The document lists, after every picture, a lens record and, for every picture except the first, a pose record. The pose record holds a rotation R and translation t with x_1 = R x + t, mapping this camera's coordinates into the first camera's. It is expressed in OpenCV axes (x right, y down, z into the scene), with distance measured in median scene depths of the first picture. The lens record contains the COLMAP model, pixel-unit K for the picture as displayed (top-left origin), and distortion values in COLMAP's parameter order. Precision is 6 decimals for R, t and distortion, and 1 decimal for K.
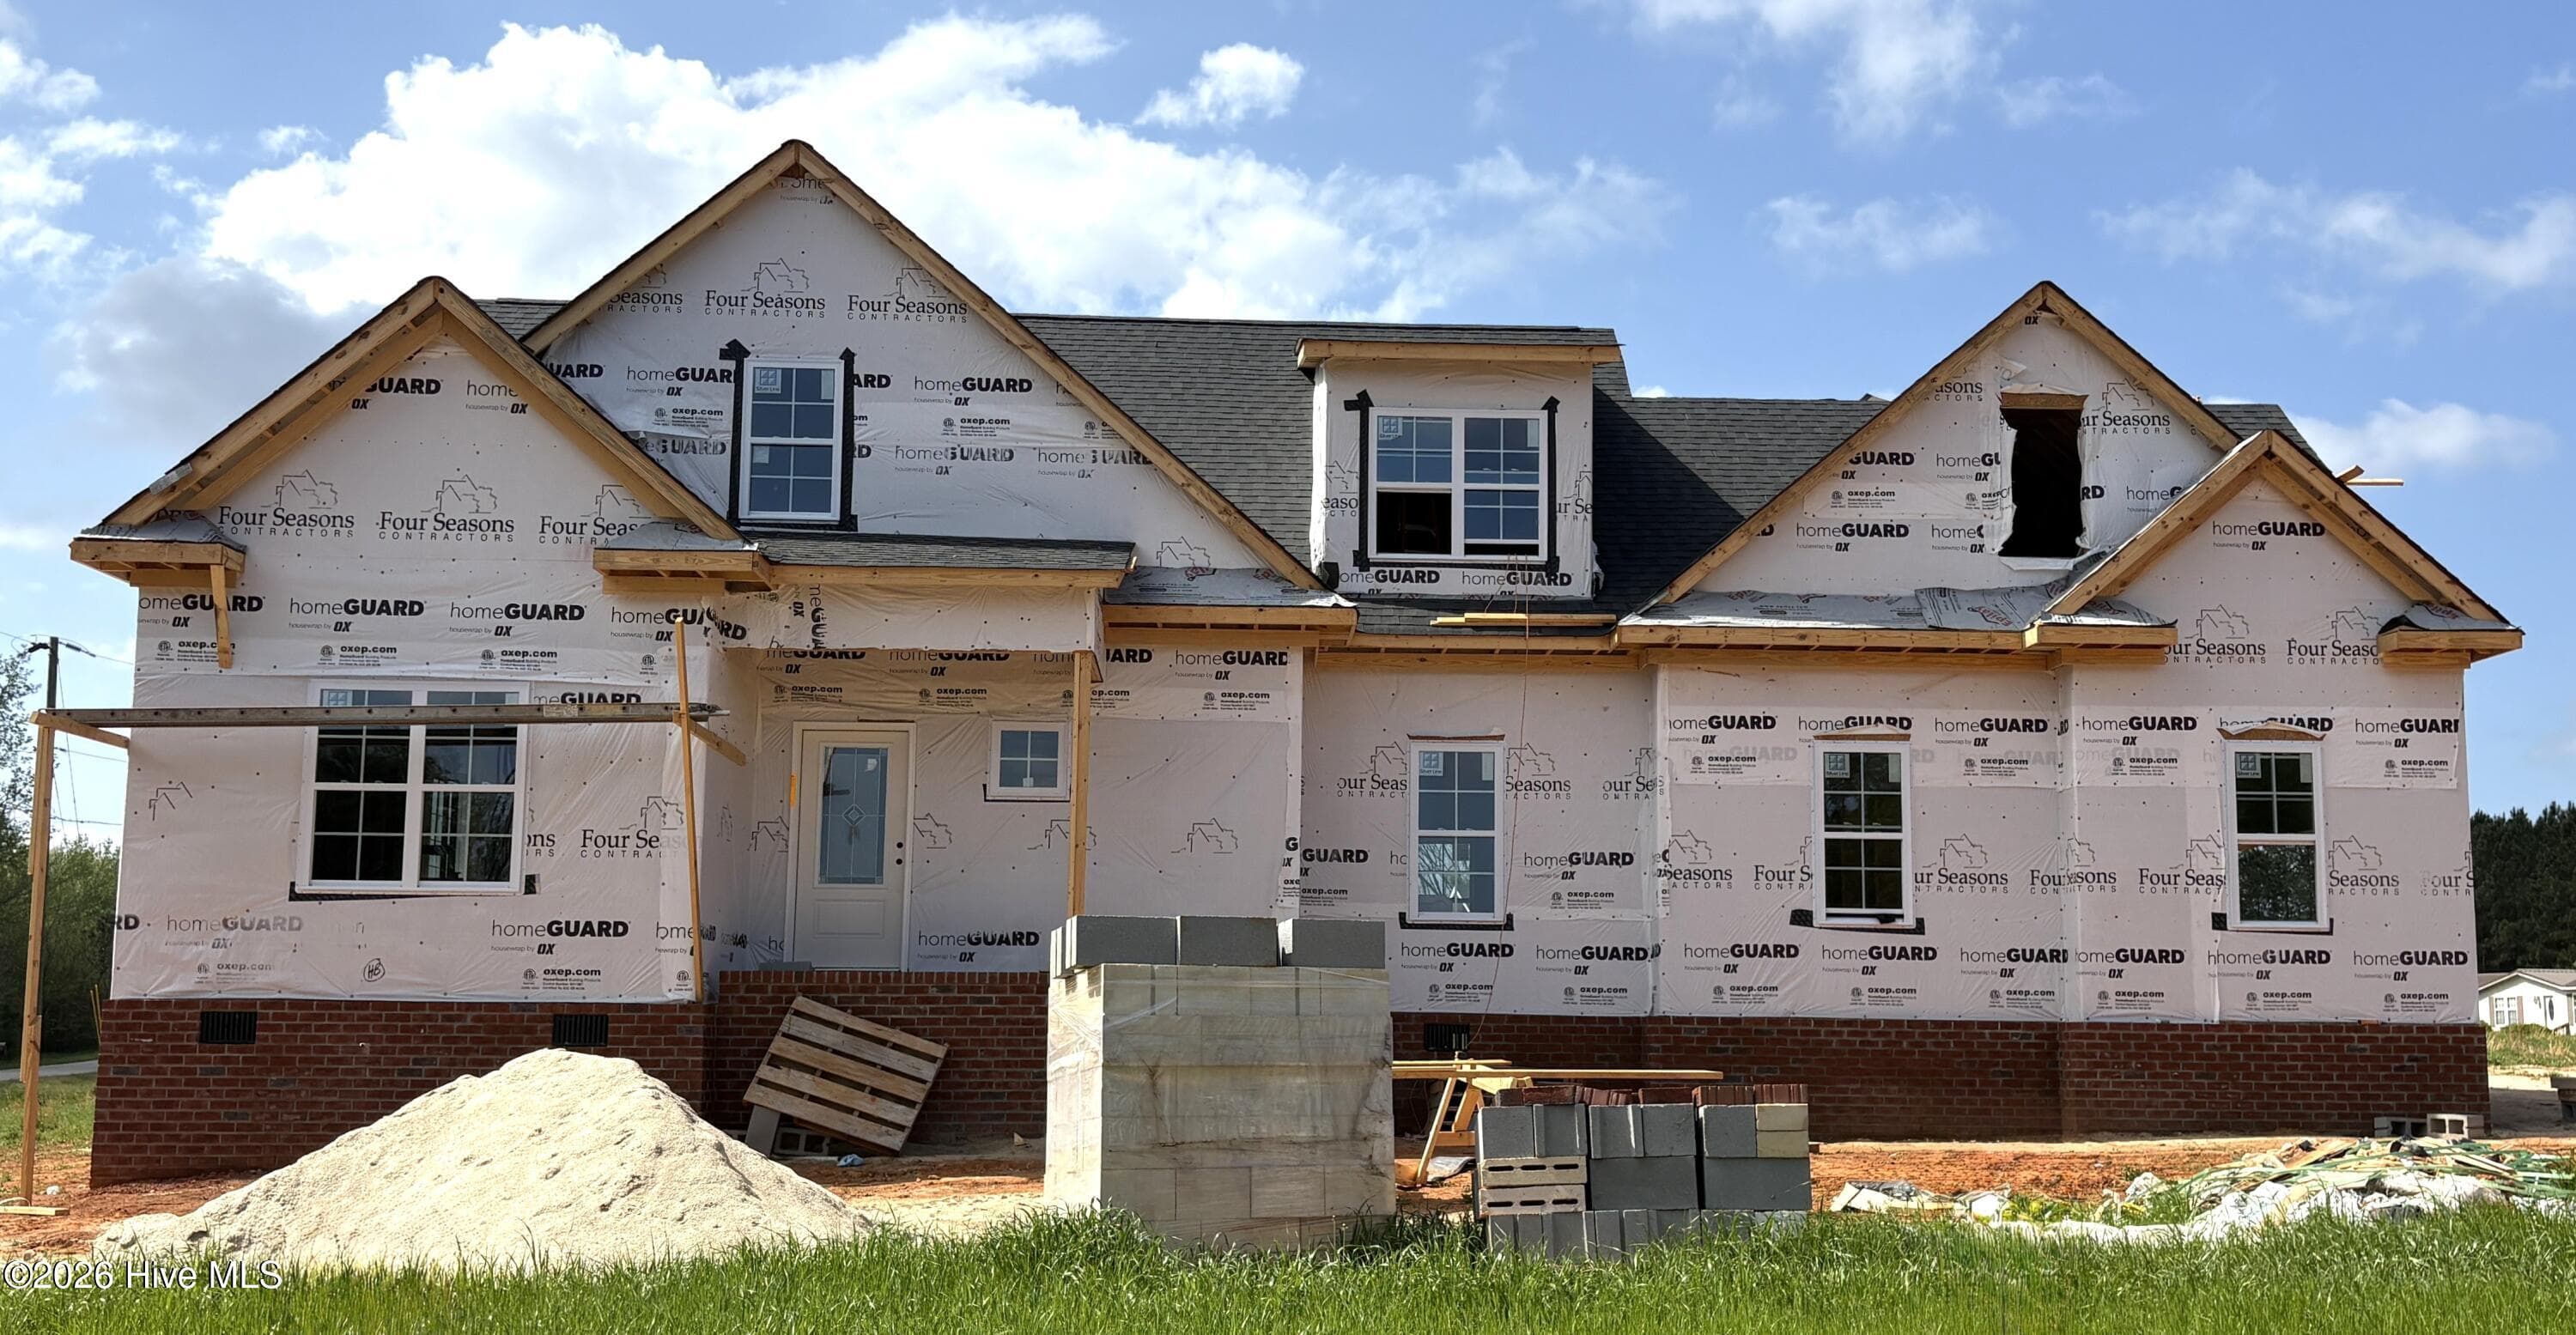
lens RADIAL K [[2454.8, 0, 1381.0], [0, 2454.8, 751.9], [0, 0, 1]] dist [0.230877, -0.826639]
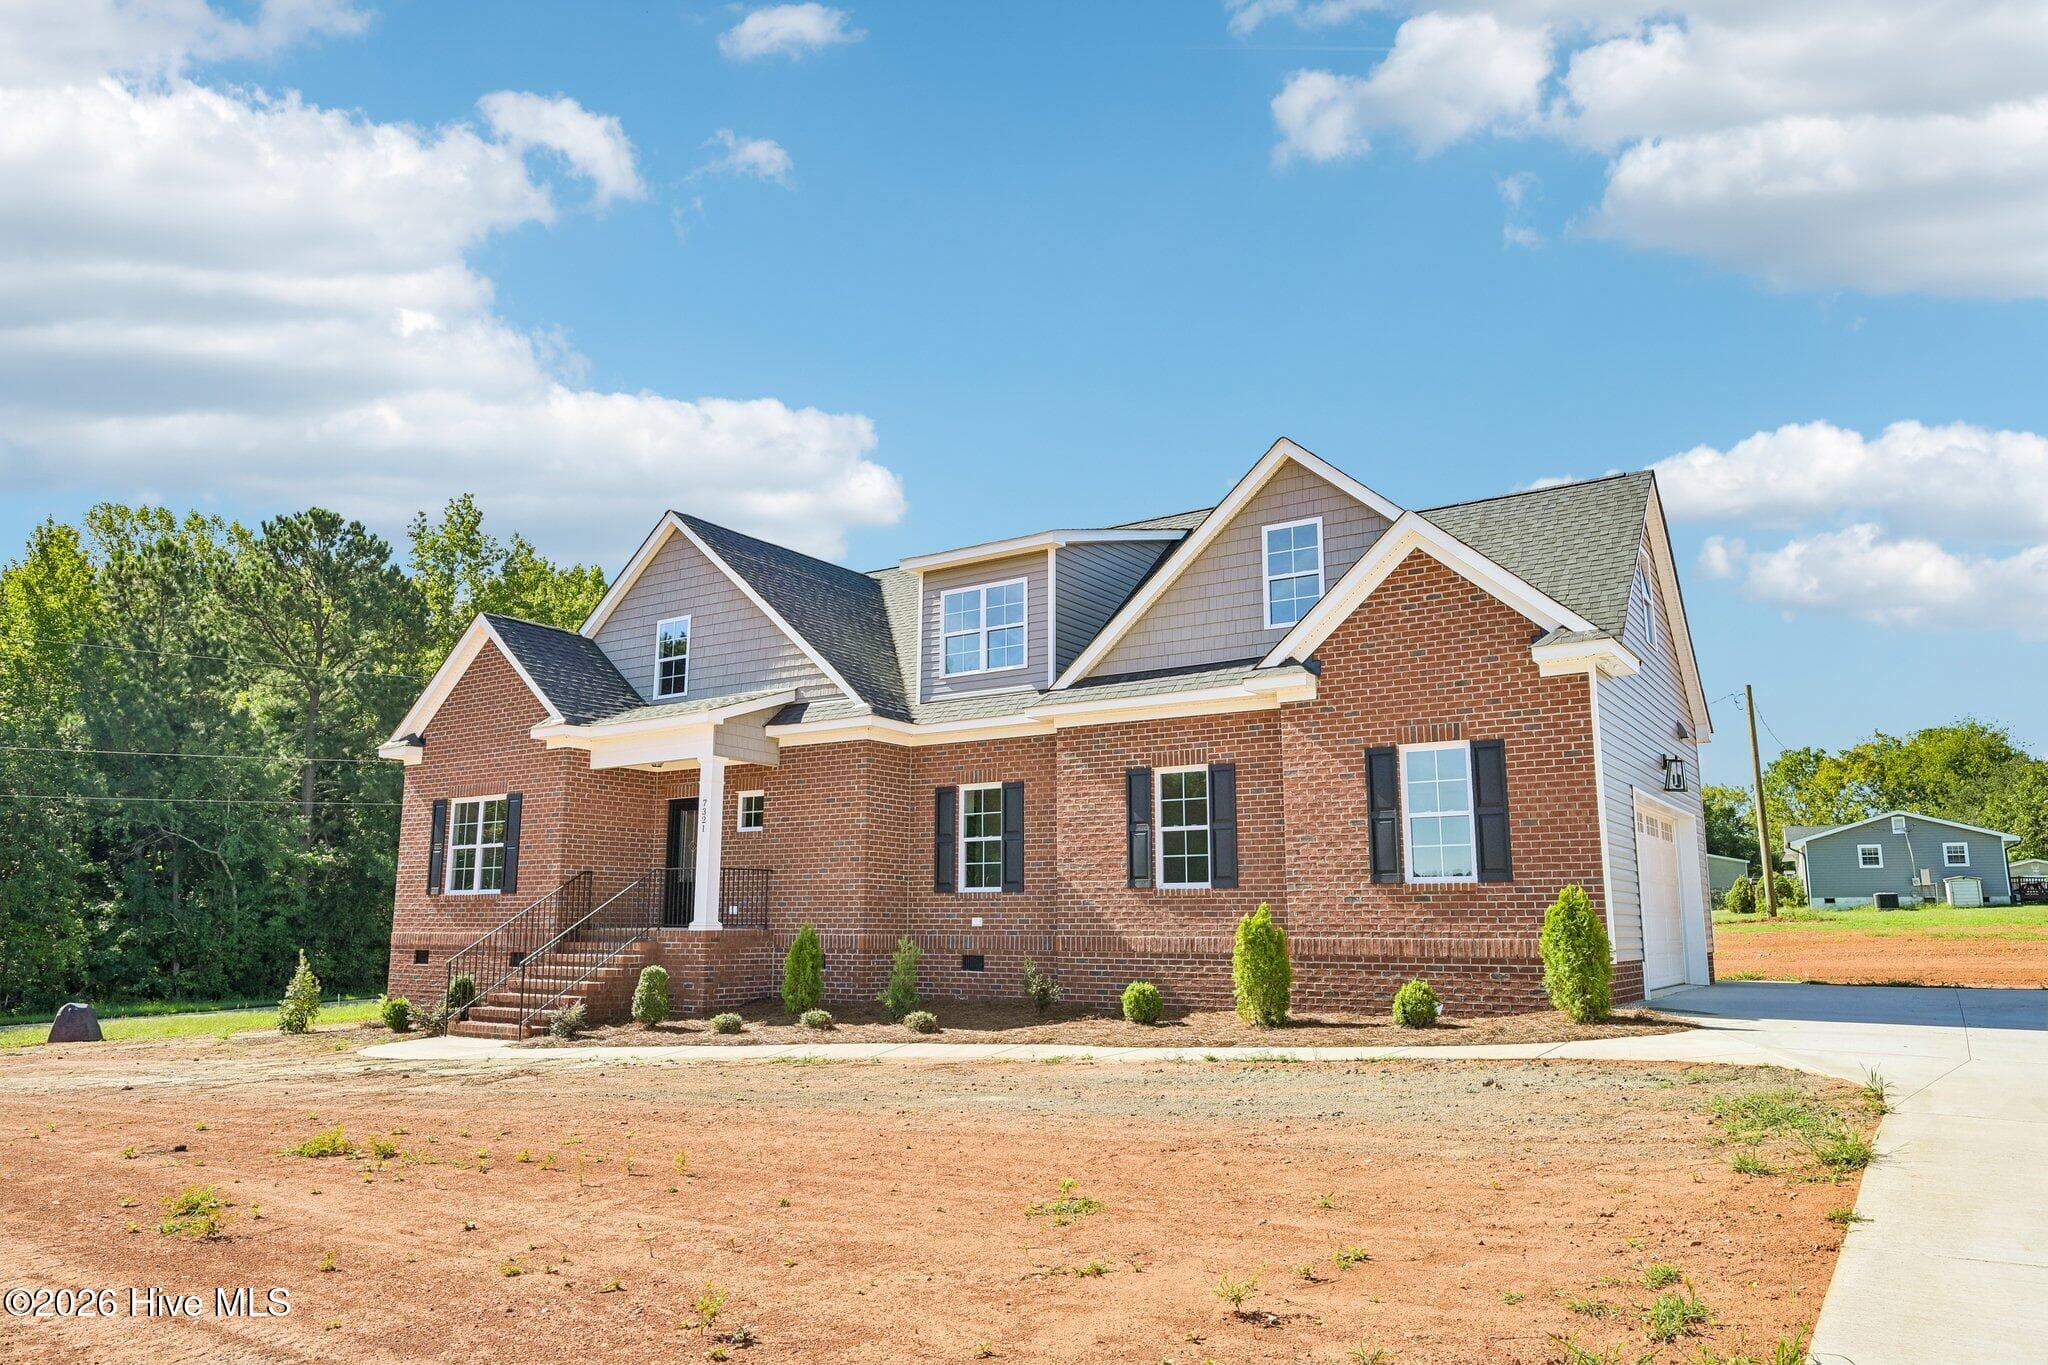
lens RADIAL K [[1360.4, 0, 1024.0], [0, 1360.4, 682.5], [0, 0, 1]] dist [-0.006977, -0.000931]
pose [[0.798804, -0.113342, -0.590818, 0.630698], [0.077188, 0.993284, -0.086190, 0.010149], [0.596619, 0.023245, 0.802188, 0.291283]]
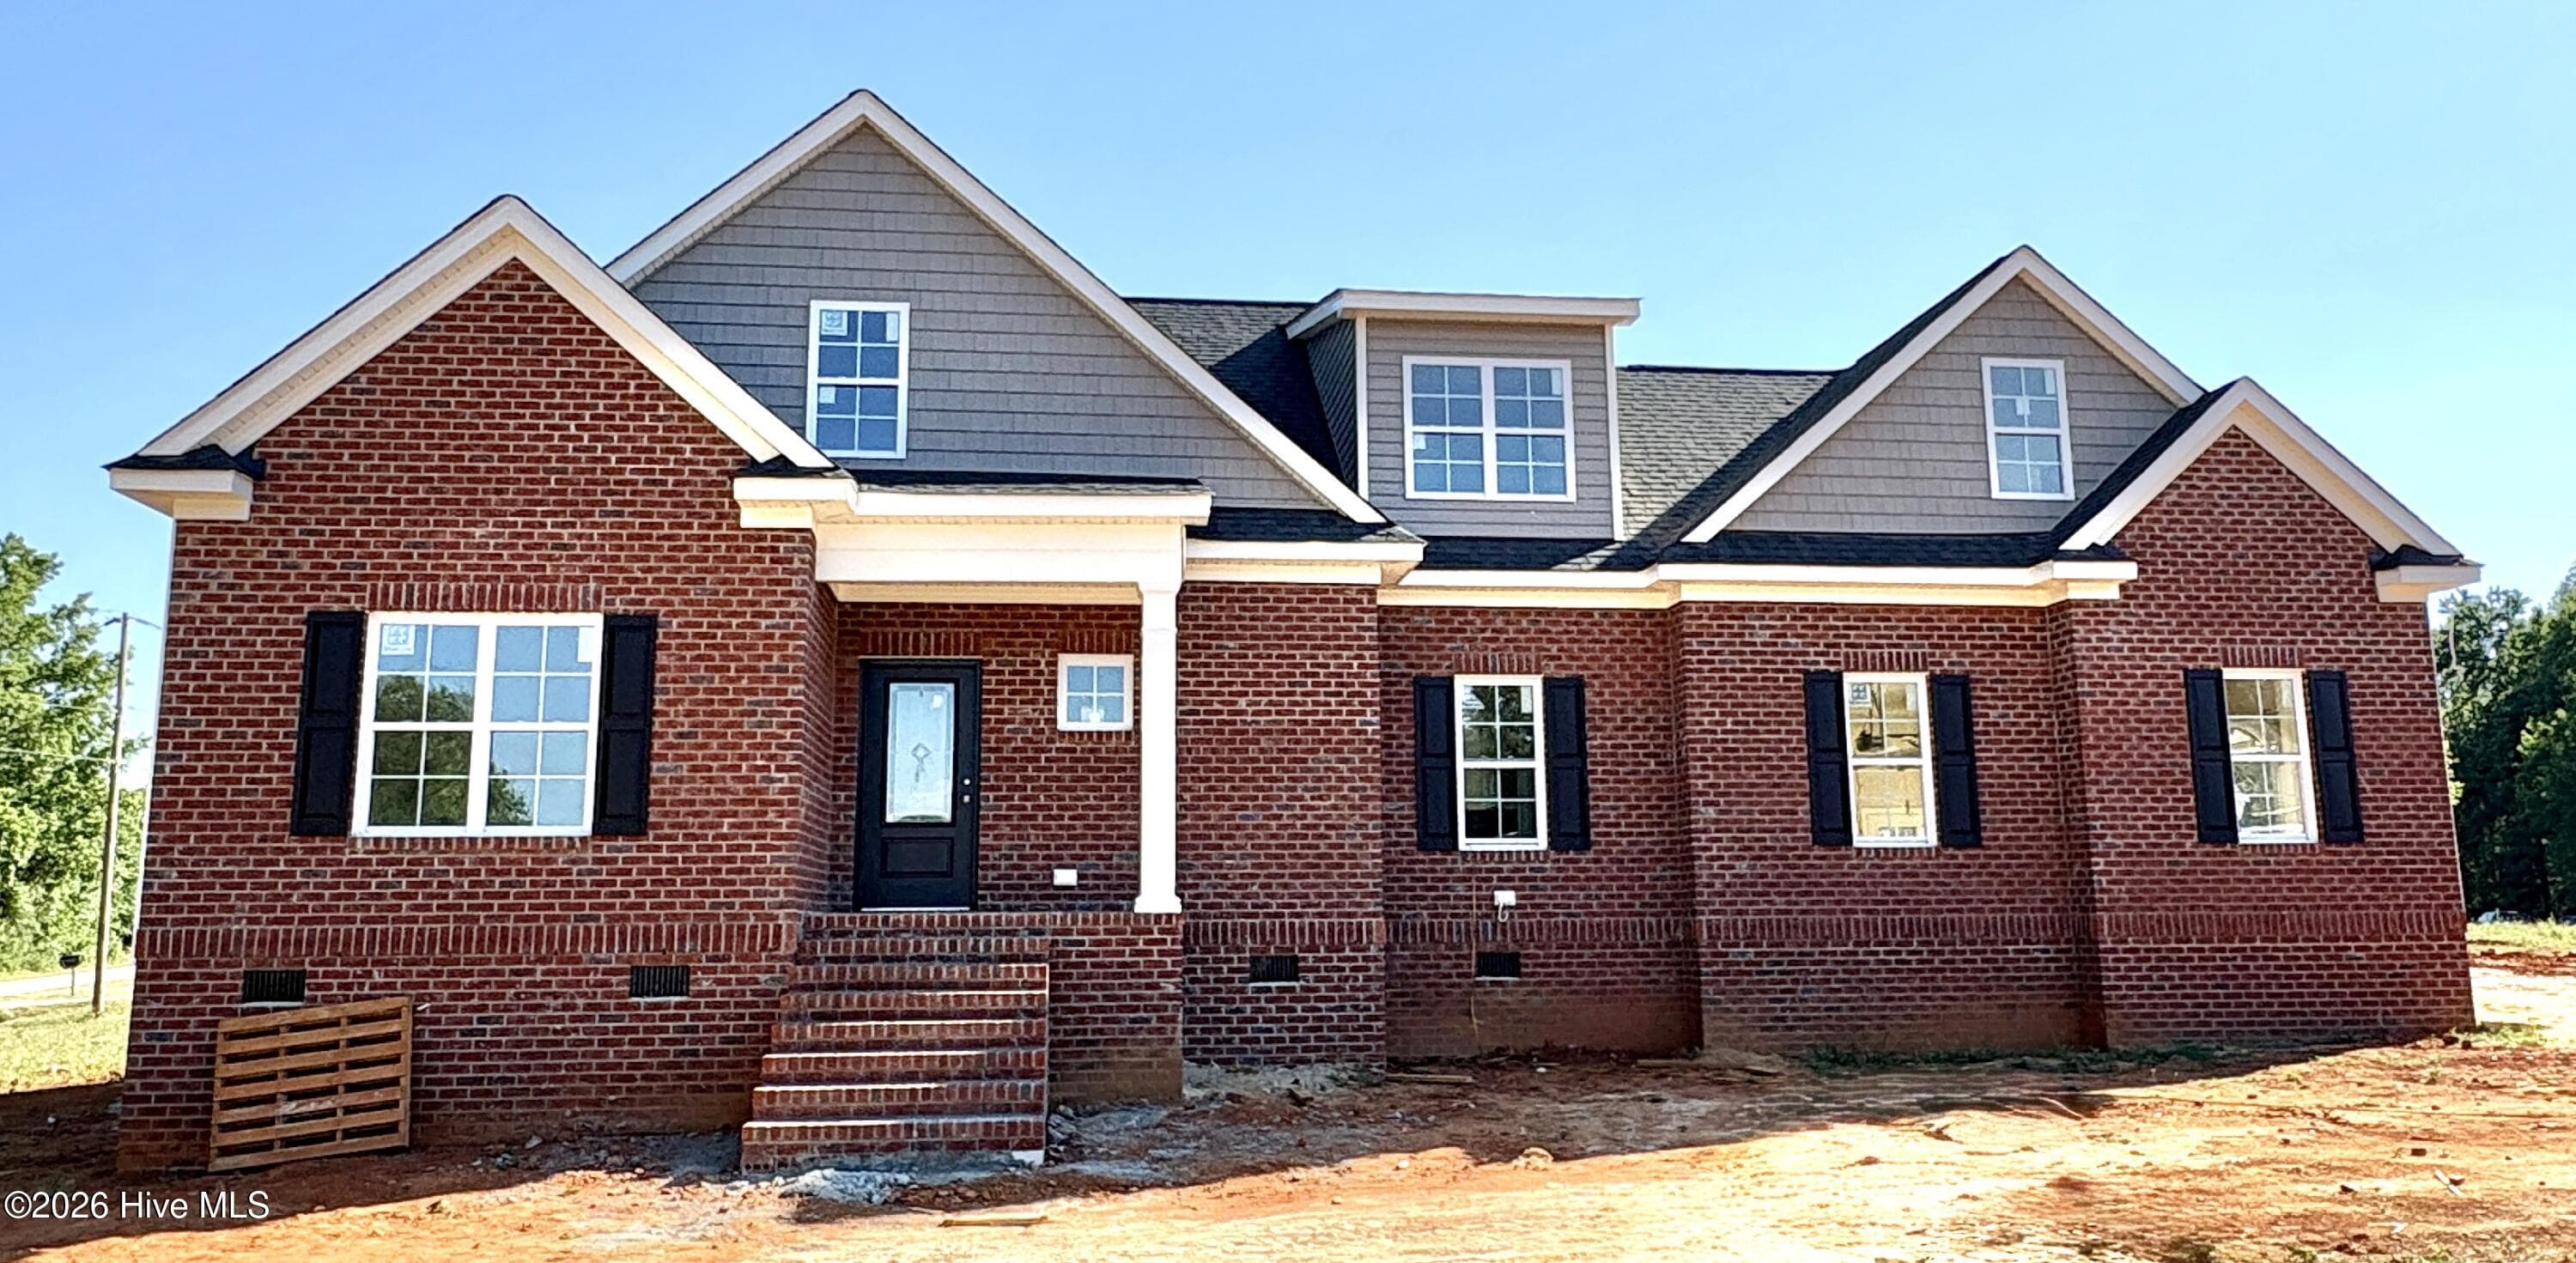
lens RADIAL K [[1837.4, 0, 1283.1], [0, 1837.4, 610.9], [0, 0, 1]] dist [-0.000438, -0.001648]
pose [[0.997391, -0.005647, 0.071968, -0.118640], [0.009445, 0.998573, -0.052553, 0.008876], [-0.071568, 0.053095, 0.996022, 0.248881]]
